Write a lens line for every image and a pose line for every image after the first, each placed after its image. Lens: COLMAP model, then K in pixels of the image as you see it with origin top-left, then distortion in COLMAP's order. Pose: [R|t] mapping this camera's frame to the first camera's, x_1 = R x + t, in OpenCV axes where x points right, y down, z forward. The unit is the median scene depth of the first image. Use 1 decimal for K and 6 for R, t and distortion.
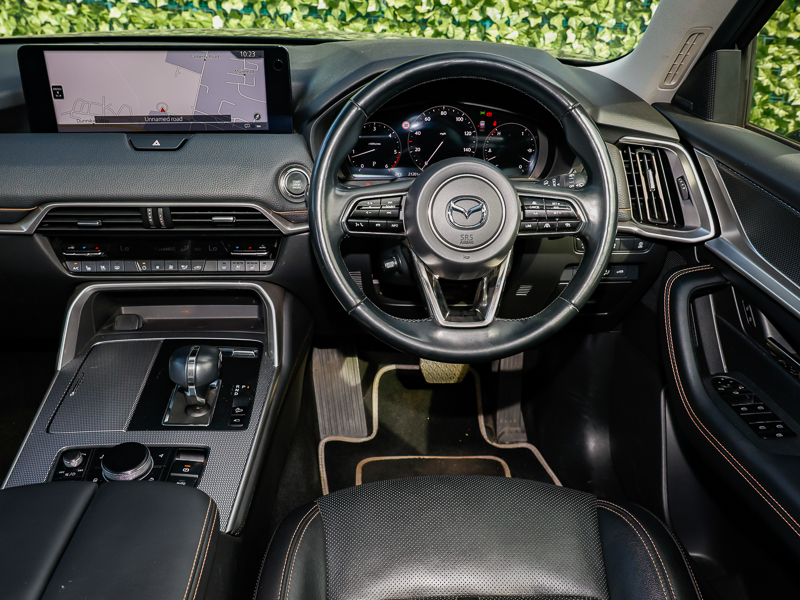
lens RADIAL K [[627.5, 0, 399.5], [0, 627.5, 303.1], [0, 0, 1]] dist [0.015905, -0.000979]
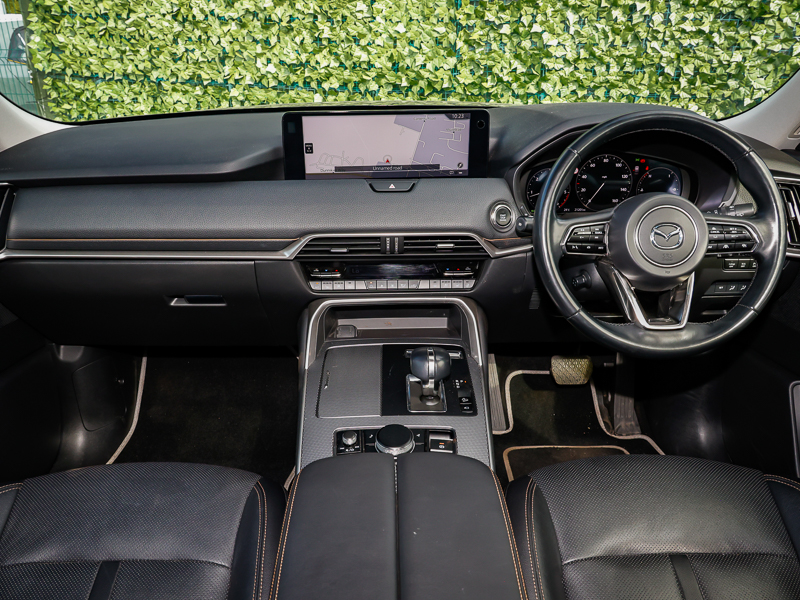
lens RADIAL K [[528.7, 0, 401.3], [0, 528.7, 303.2], [0, 0, 1]] dist [0.010567, 0.003202]
pose [[0.999808, -0.007914, -0.017910, -0.336151], [0.006971, 0.998616, -0.052138, 0.032644], [0.018298, 0.052003, 0.998479, -0.039522]]
